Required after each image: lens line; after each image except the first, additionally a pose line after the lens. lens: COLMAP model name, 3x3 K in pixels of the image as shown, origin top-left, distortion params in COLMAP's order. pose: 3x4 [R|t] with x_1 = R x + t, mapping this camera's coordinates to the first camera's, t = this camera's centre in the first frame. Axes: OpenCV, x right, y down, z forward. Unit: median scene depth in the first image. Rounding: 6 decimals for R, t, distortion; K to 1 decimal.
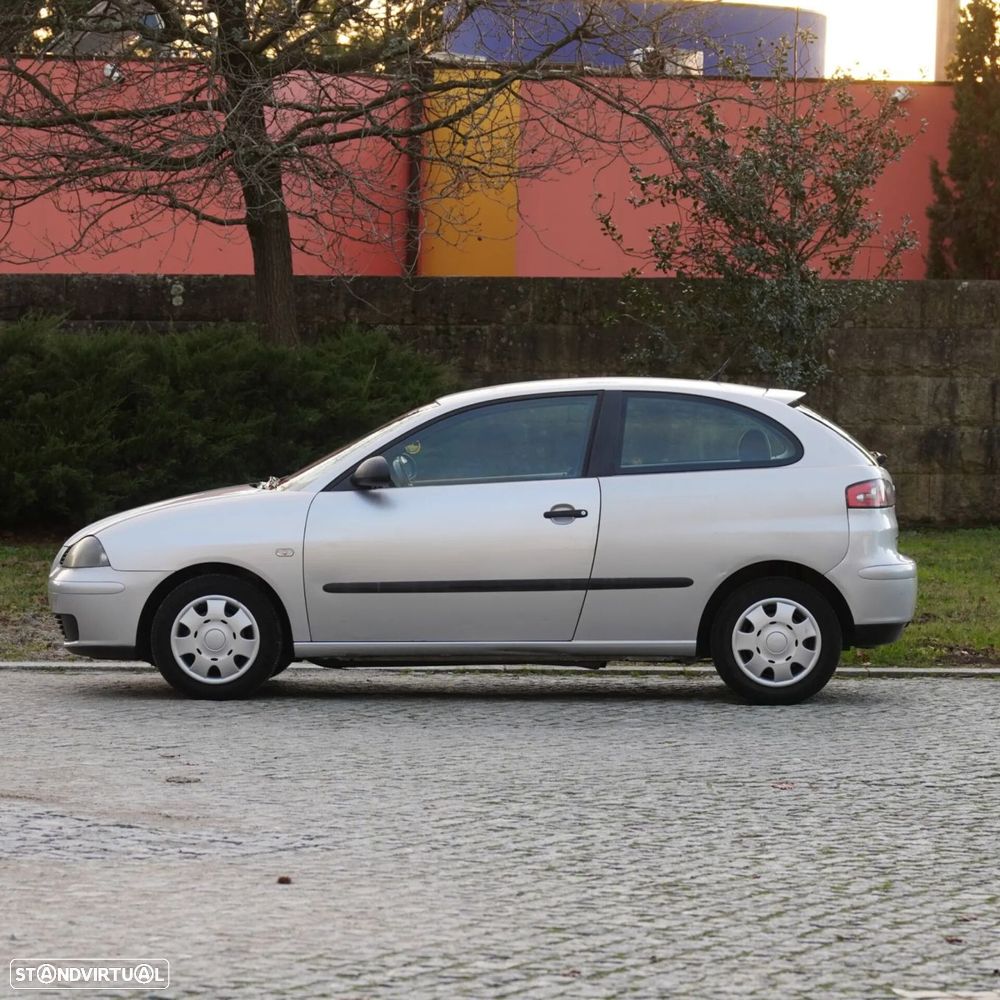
lens RADIAL K [[4514.9, 0, 500.0], [0, 4514.9, 500.0], [0, 0, 1]] dist [0.004049, 0.764172]
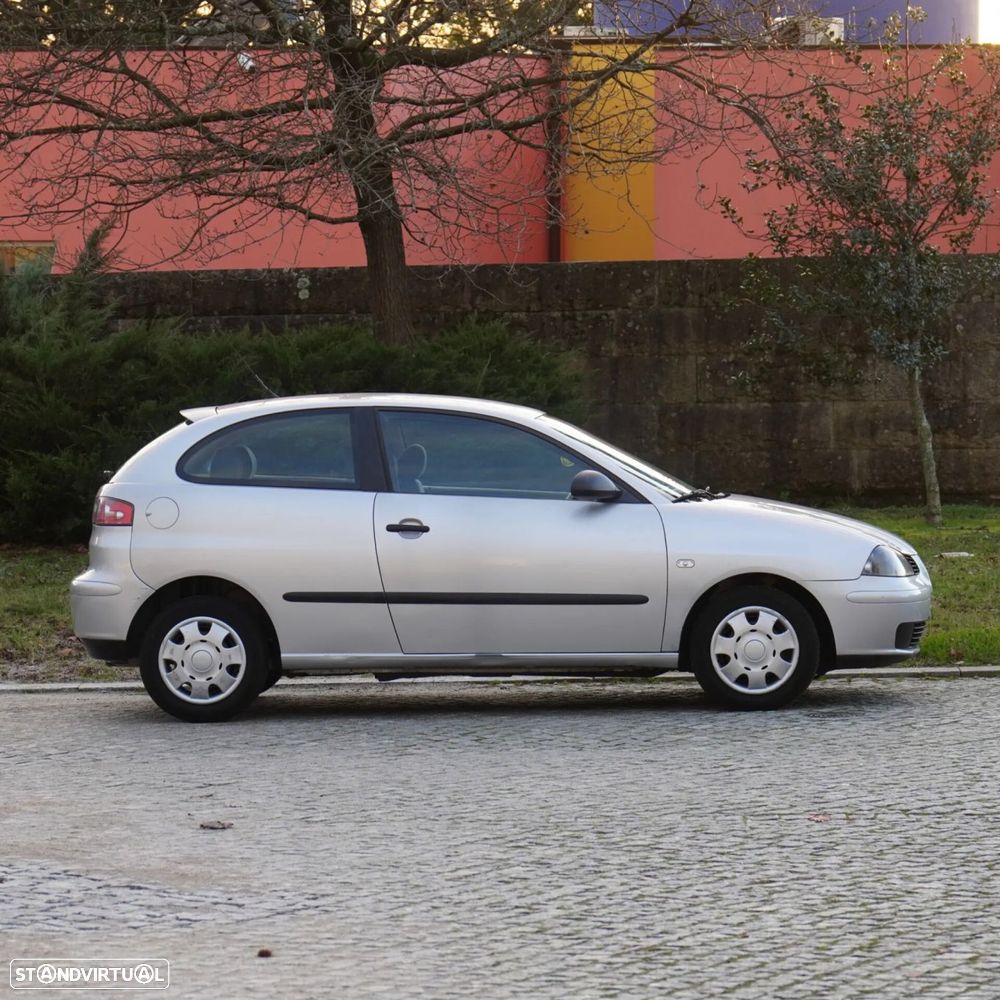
lens RADIAL K [[4514.9, 0, 500.0], [0, 4514.9, 500.0], [0, 0, 1]] dist [0.004049, 0.764172]
pose [[0.998375, -0.026928, -0.050213, 0.024301], [0.027592, 0.999540, 0.012575, -0.011525], [0.049851, -0.013941, 0.998659, 0.003169]]
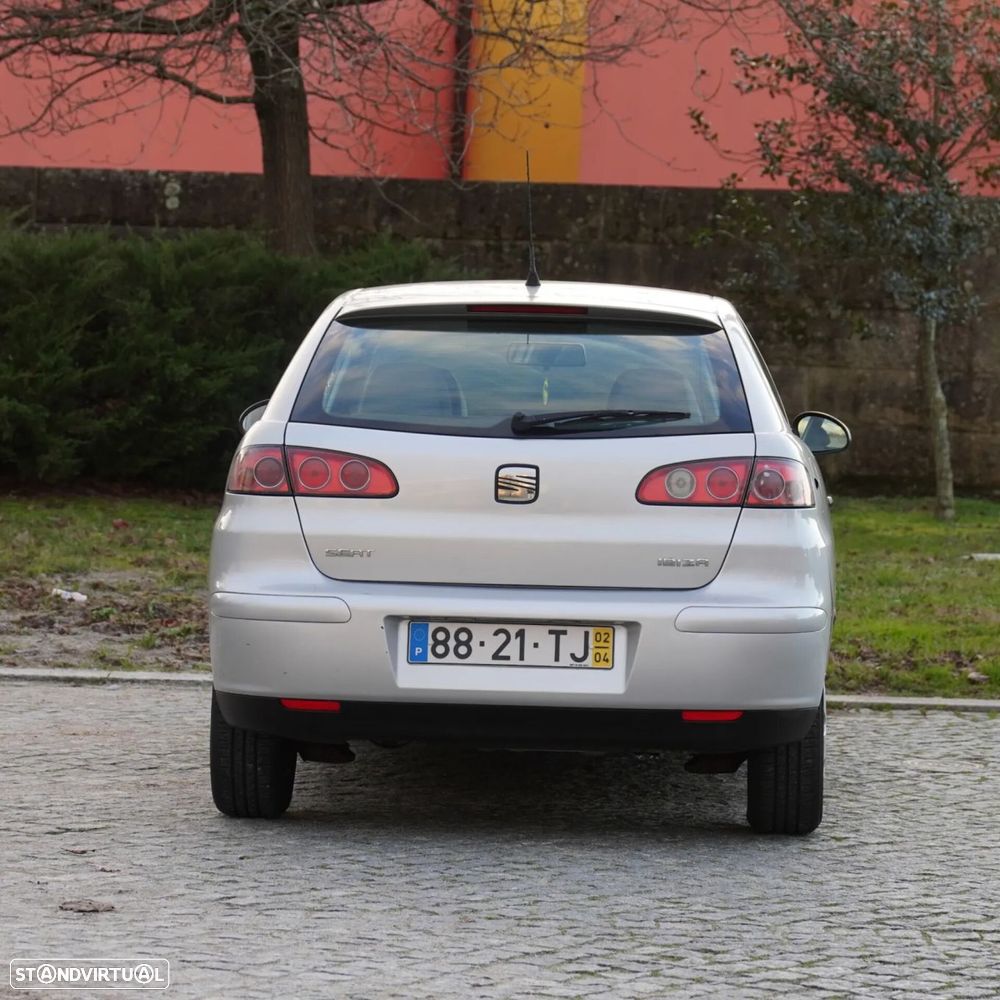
lens RADIAL K [[4514.9, 0, 500.0], [0, 4514.9, 500.0], [0, 0, 1]] dist [0.004049, 0.764172]
pose [[0.999644, 0.025796, -0.006792, -0.005534], [-0.025711, 0.999593, 0.012353, -0.001960], [0.007108, -0.012174, 0.999901, 0.205401]]
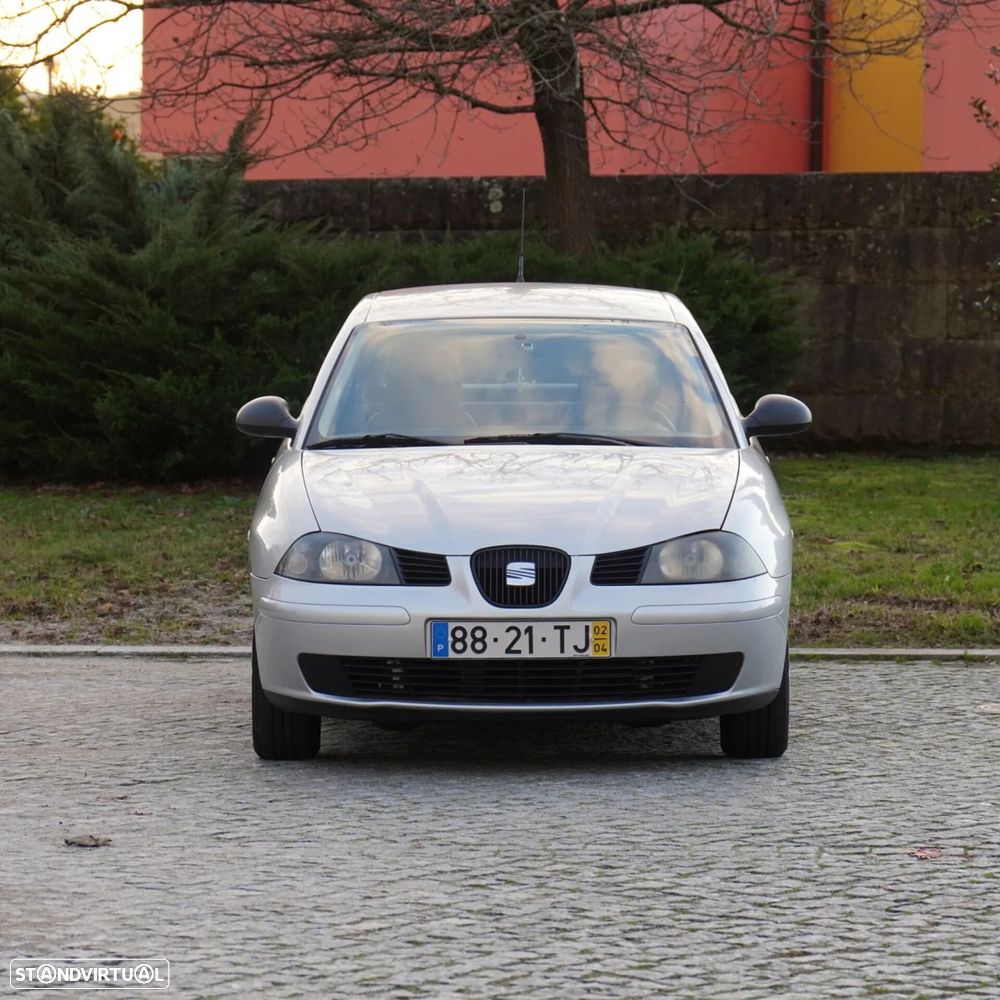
lens RADIAL K [[4514.9, 0, 500.0], [0, 4514.9, 500.0], [0, 0, 1]] dist [0.004049, 0.764172]
pose [[0.991414, -0.007419, -0.130554, 0.048948], [0.009605, 0.999824, 0.016120, -0.002052], [0.130411, -0.017236, 0.991310, 0.161239]]
